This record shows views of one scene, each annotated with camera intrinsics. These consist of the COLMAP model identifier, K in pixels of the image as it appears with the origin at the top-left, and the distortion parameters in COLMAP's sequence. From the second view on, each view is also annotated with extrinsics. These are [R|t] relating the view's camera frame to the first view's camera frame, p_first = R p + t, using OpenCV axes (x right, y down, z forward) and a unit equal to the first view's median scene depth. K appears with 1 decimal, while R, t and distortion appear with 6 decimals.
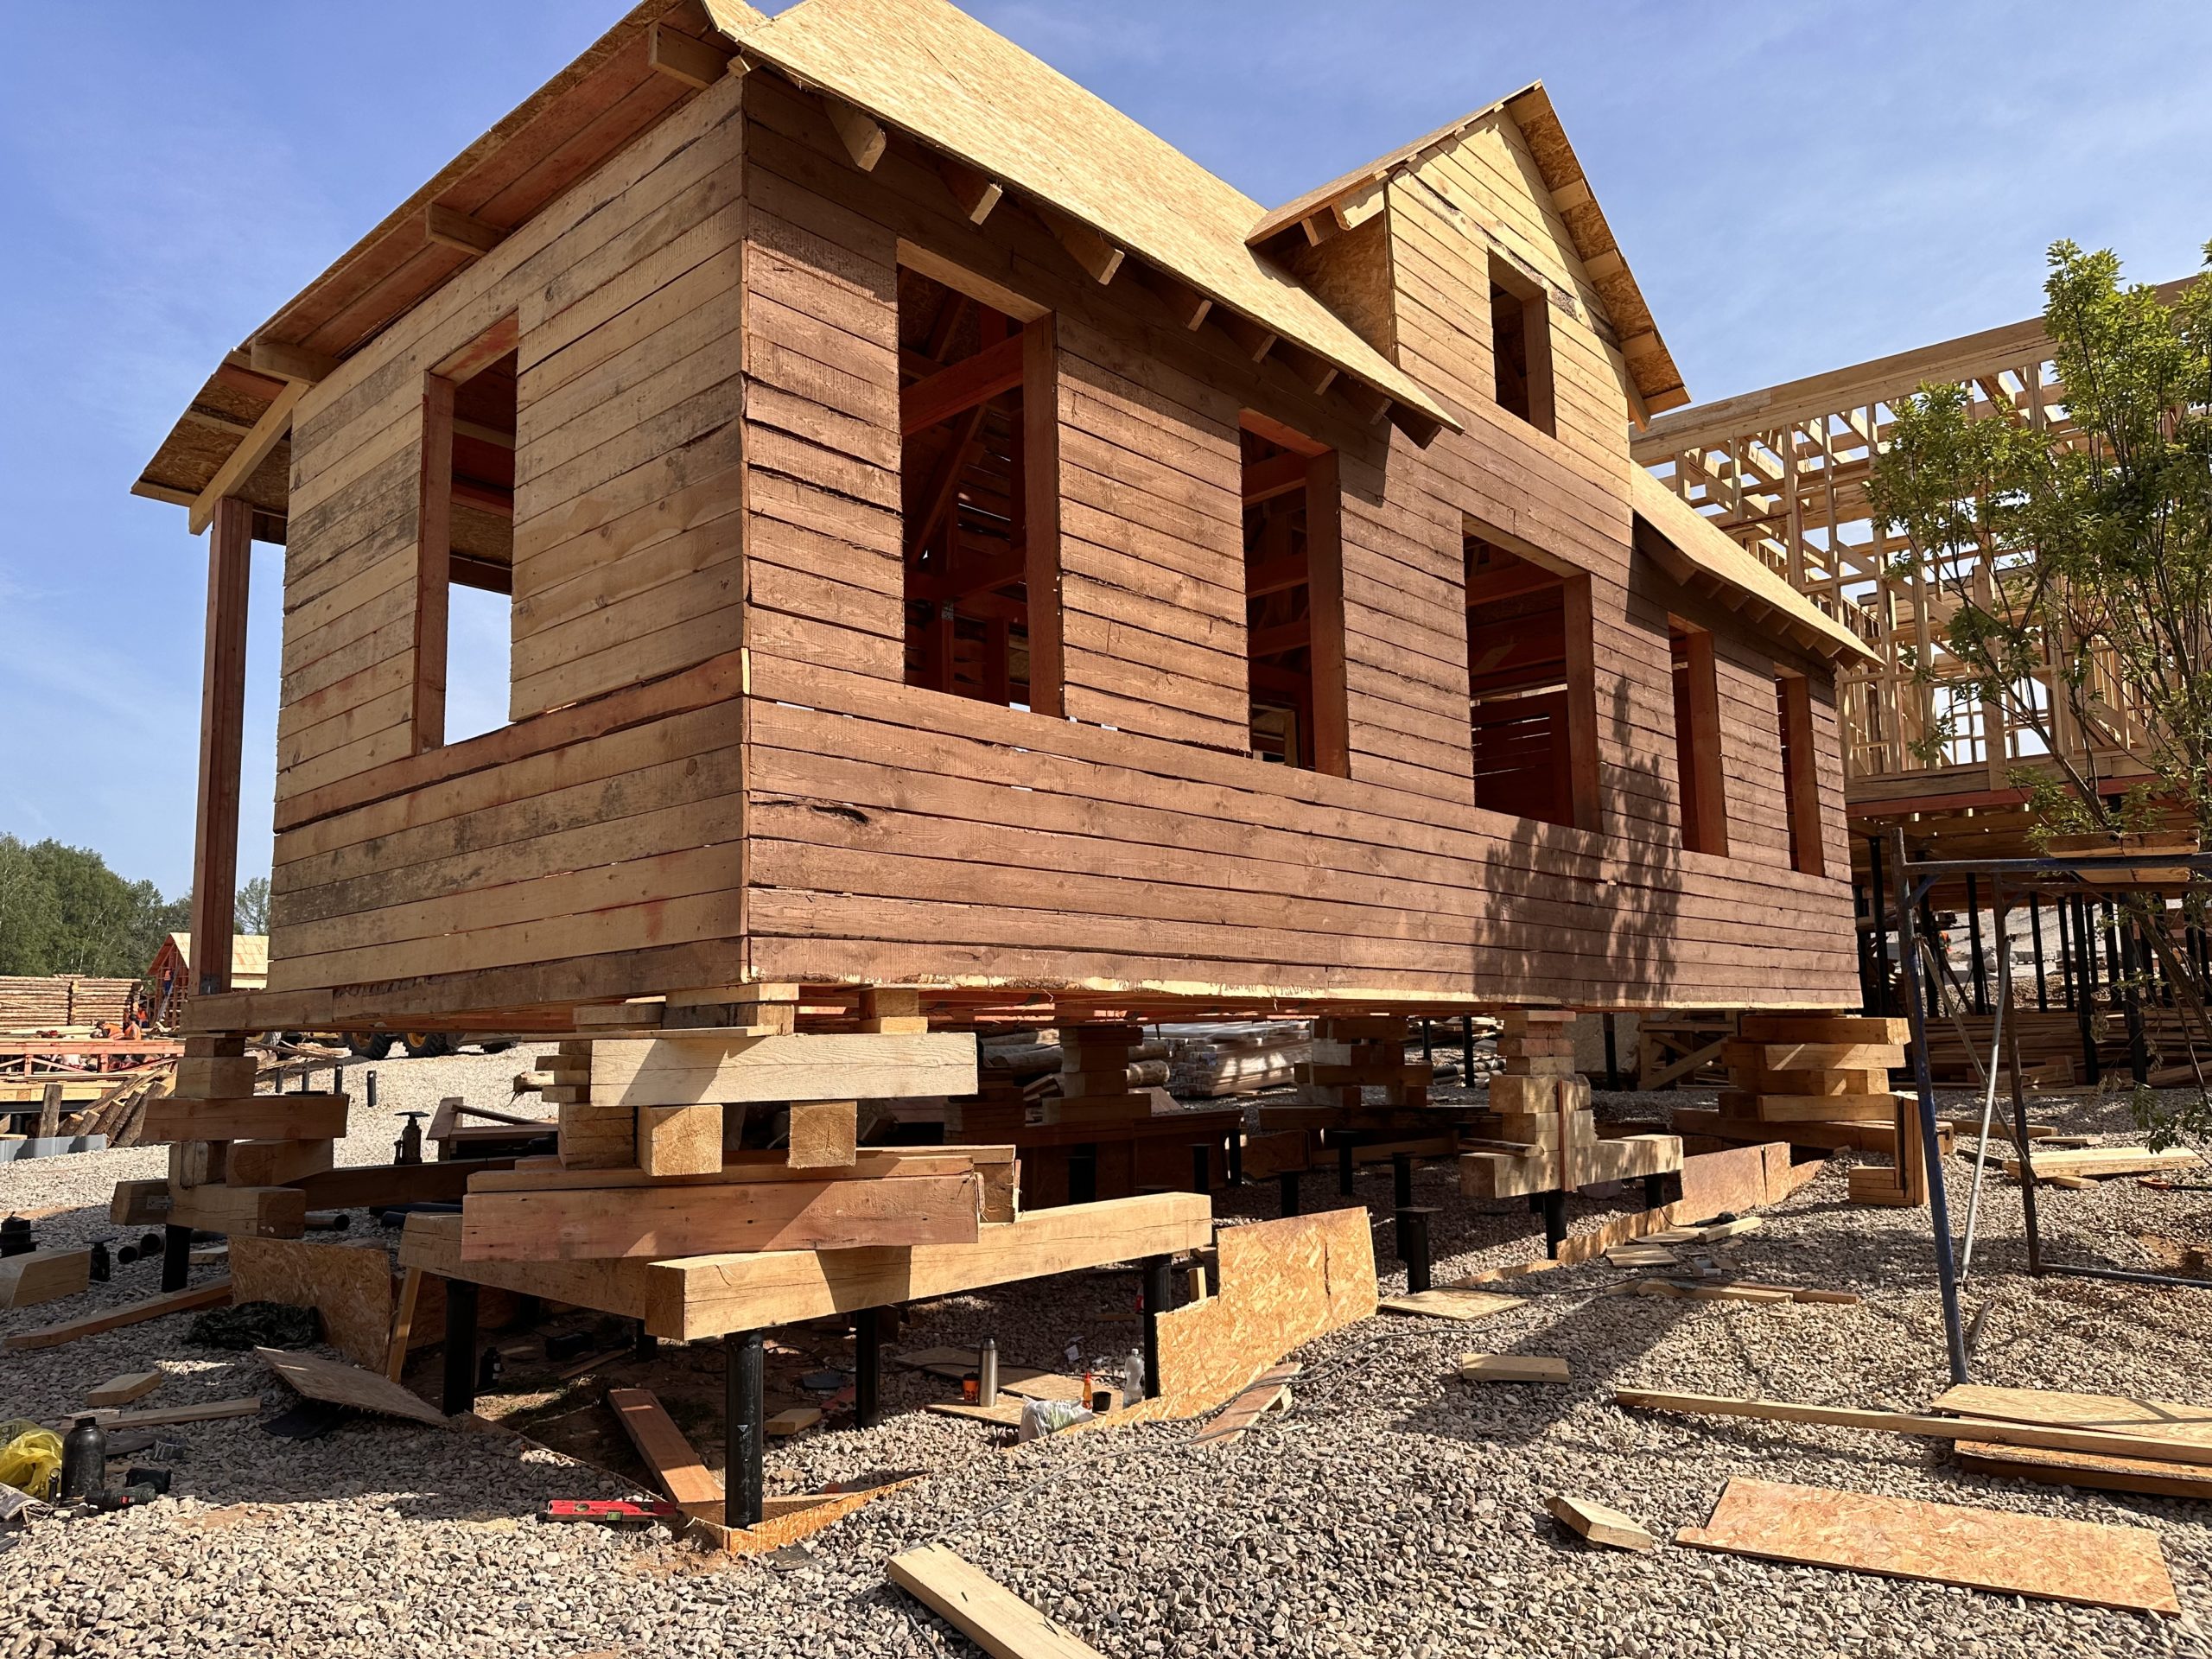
lens RADIAL K [[1543.0, 0, 1103.2], [0, 1543.0, 847.9], [0, 0, 1]] dist [0.133956, -0.143119]
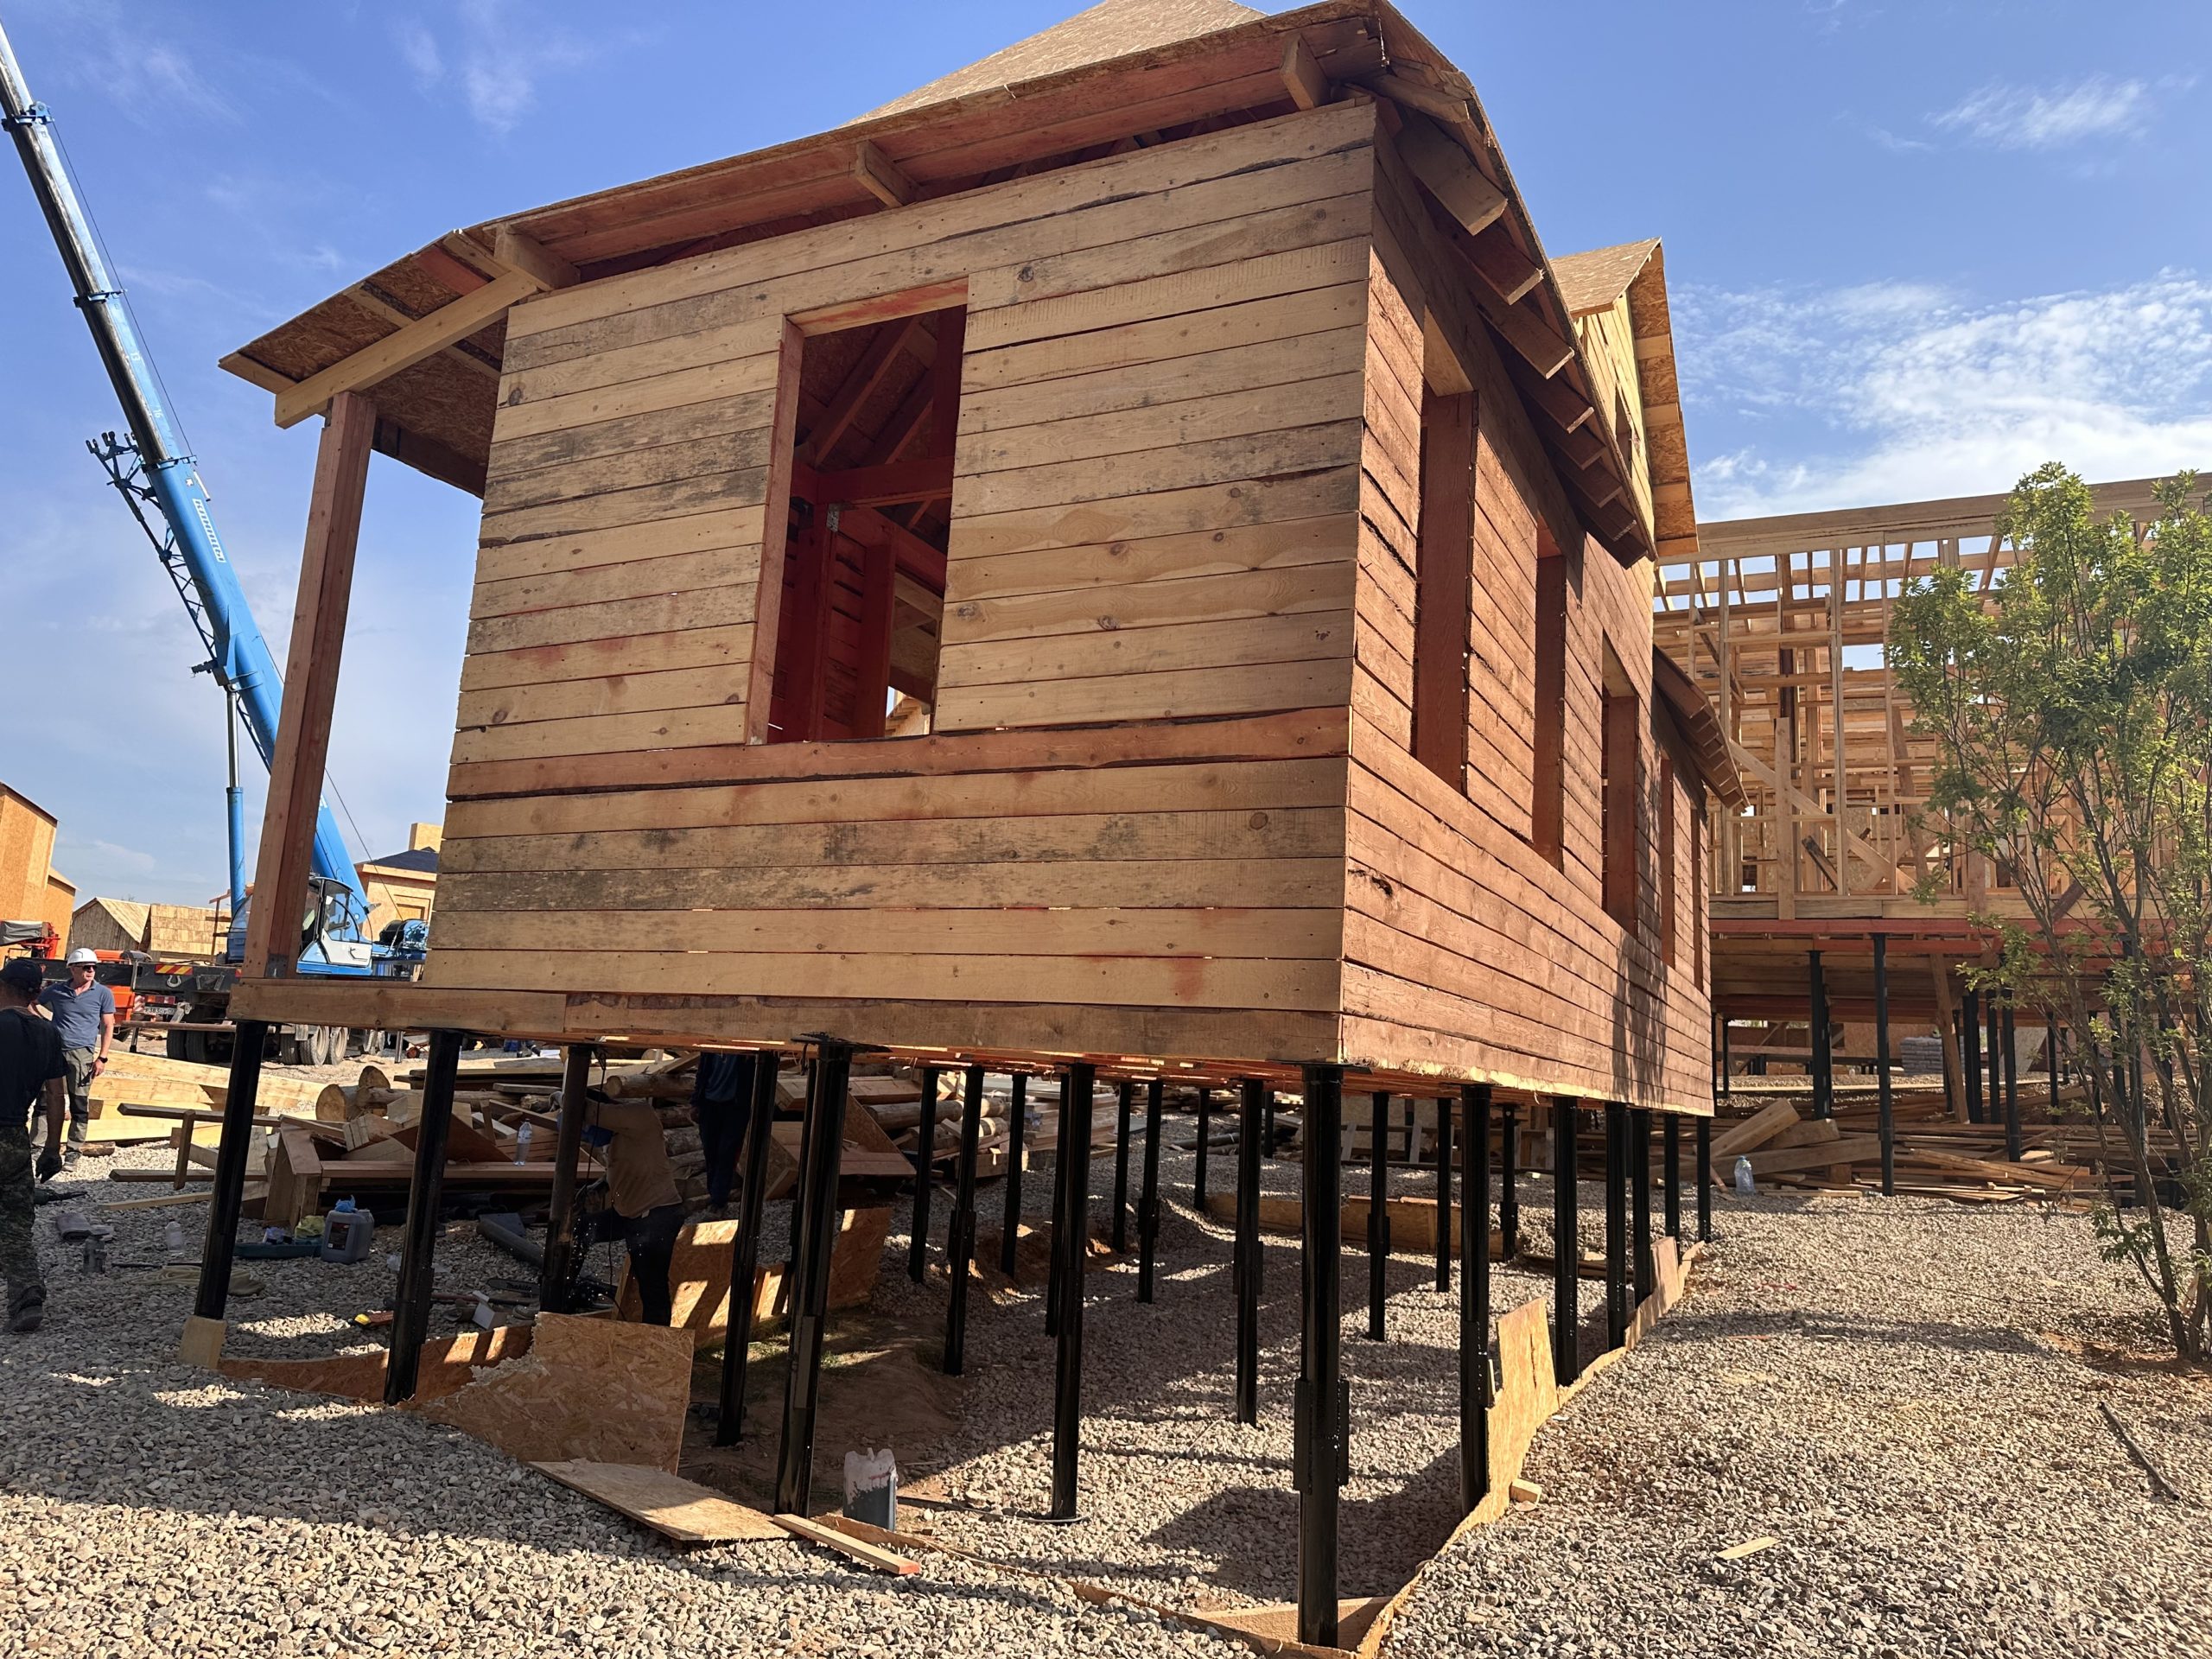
lens RADIAL K [[1520.1, 0, 1112.9], [0, 1520.1, 839.2], [0, 0, 1]] dist [0.113828, -0.000697]
pose [[0.957429, 0.123075, 0.261117, -0.454752], [-0.117707, 0.992390, -0.036160, 0.001723], [-0.263580, 0.003886, 0.964630, 0.108682]]
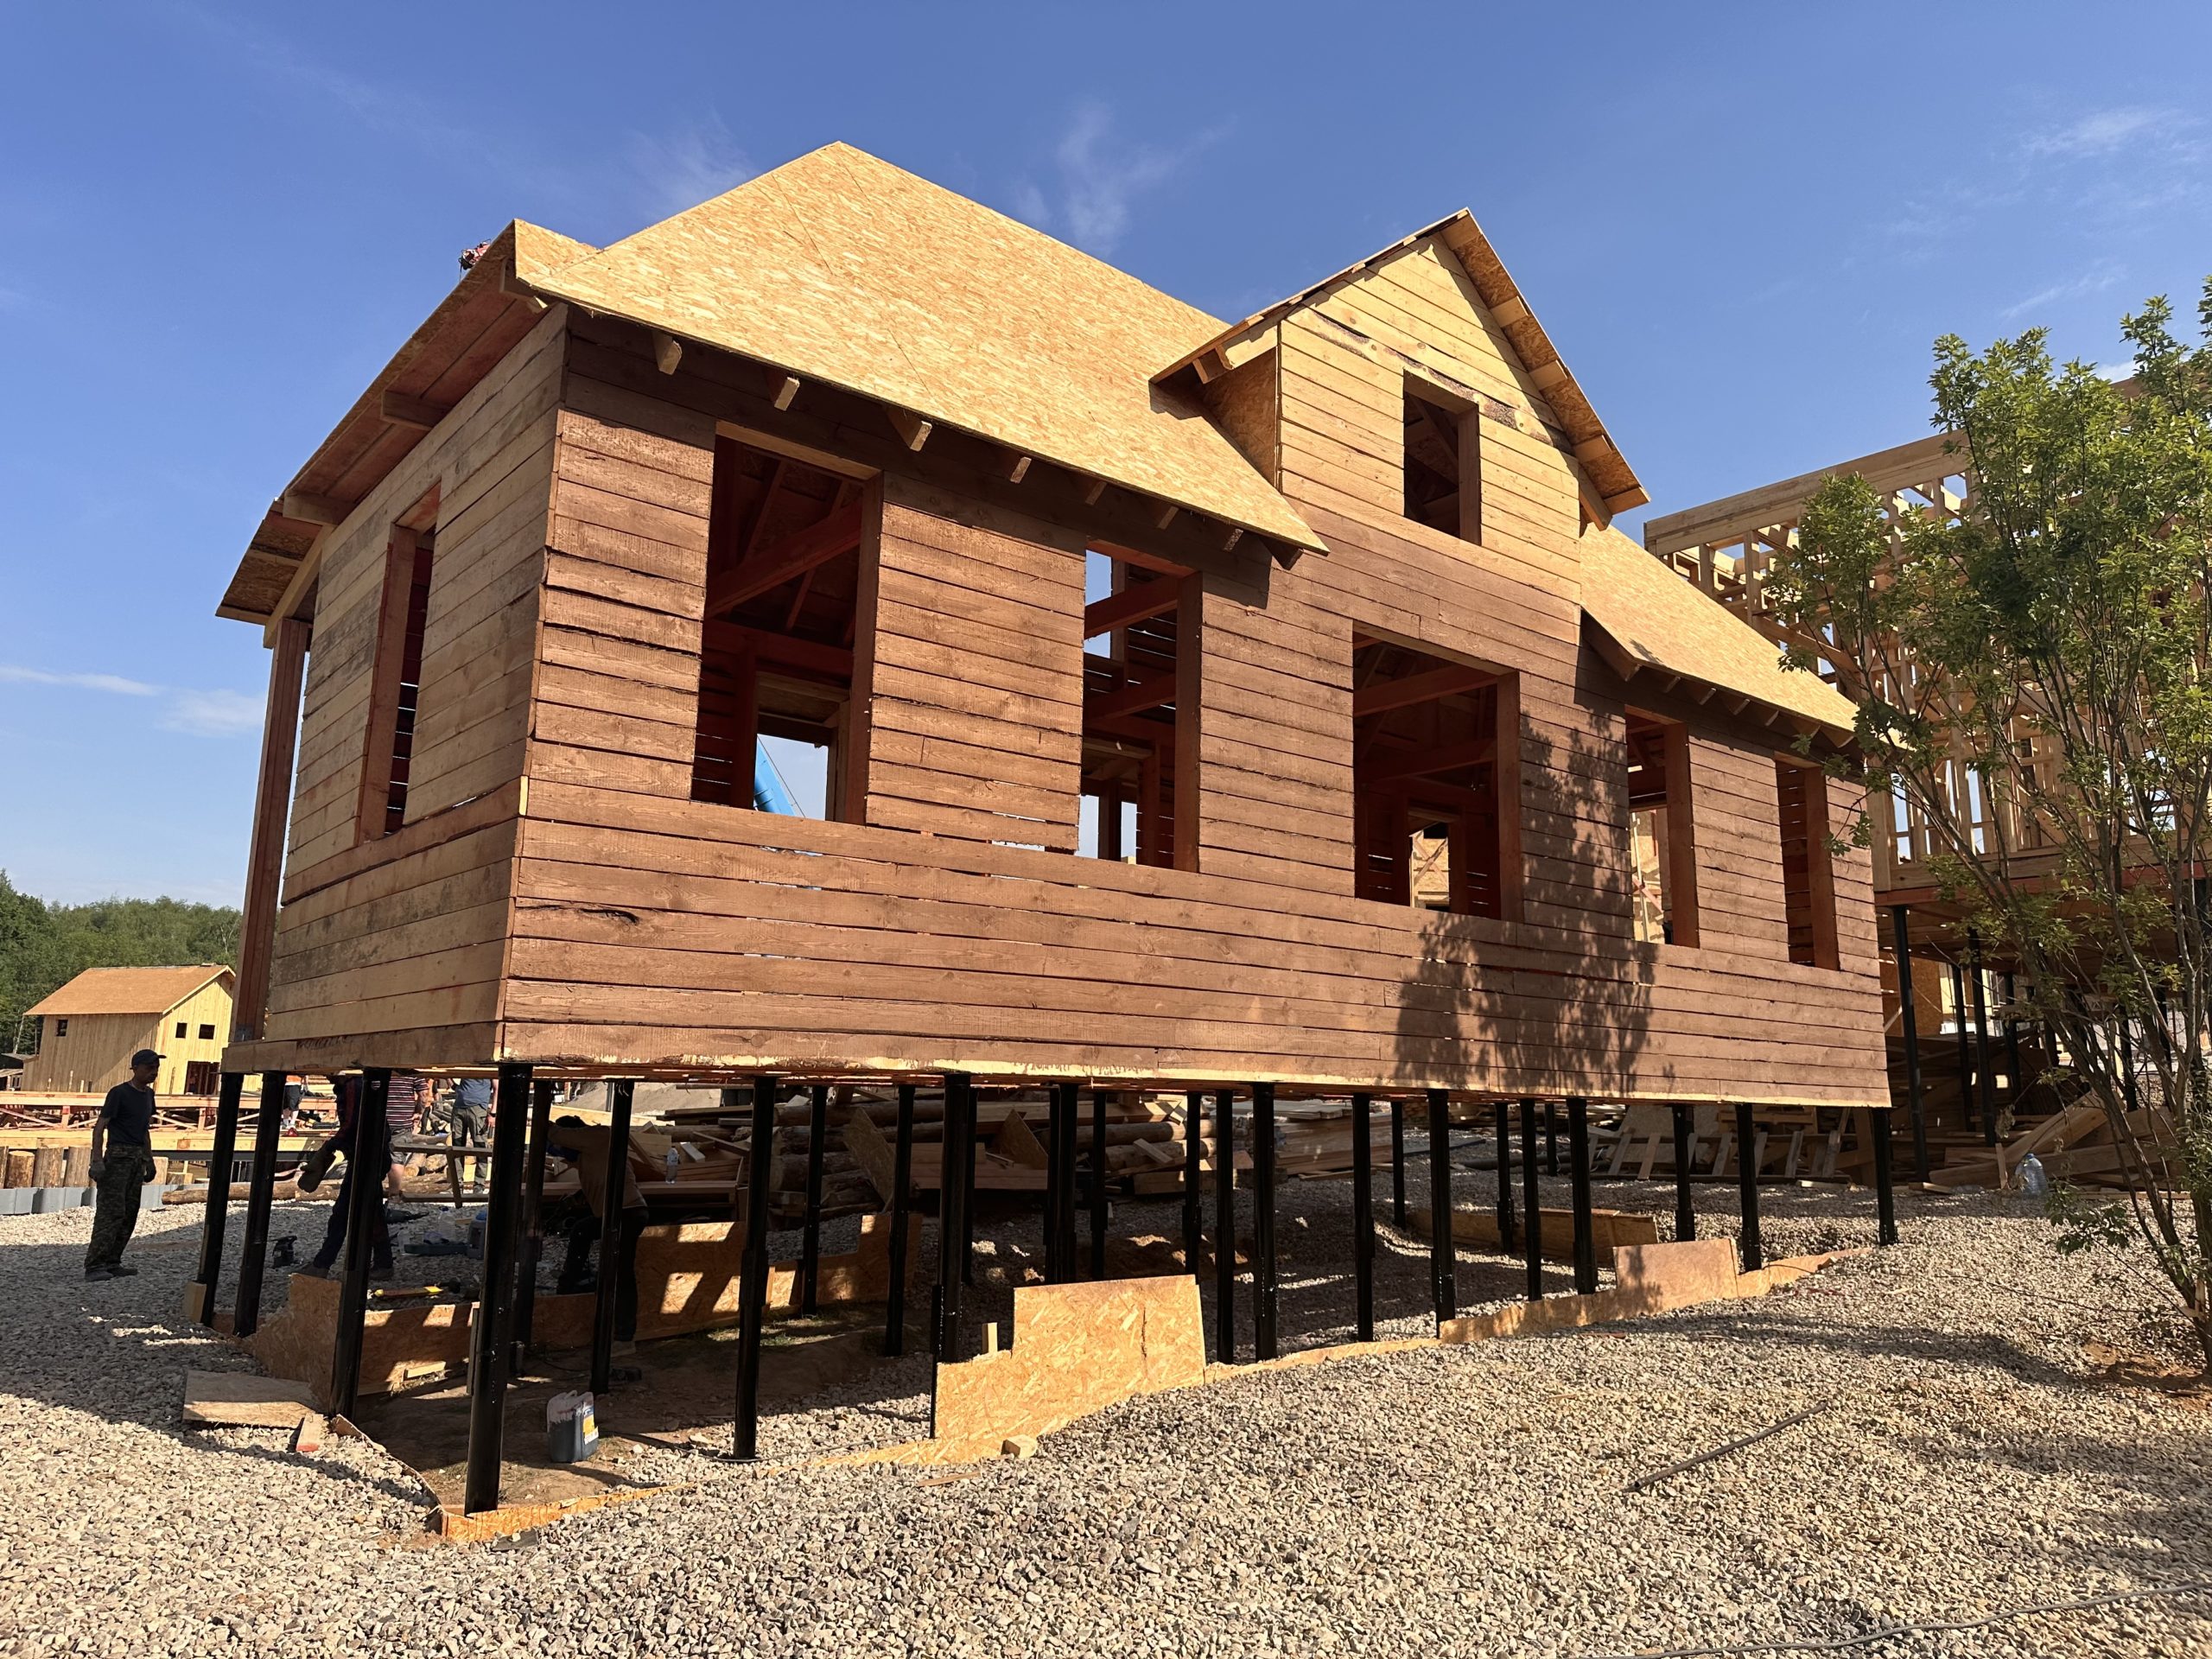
lens RADIAL K [[1550.4, 0, 1105.4], [0, 1550.4, 819.5], [0, 0, 1]] dist [0.095205, 0.000374]
pose [[0.988408, 0.013857, -0.151189, 0.298946], [-0.020305, 0.998945, -0.041187, -0.041547], [0.150459, 0.043780, 0.987646, -0.094265]]
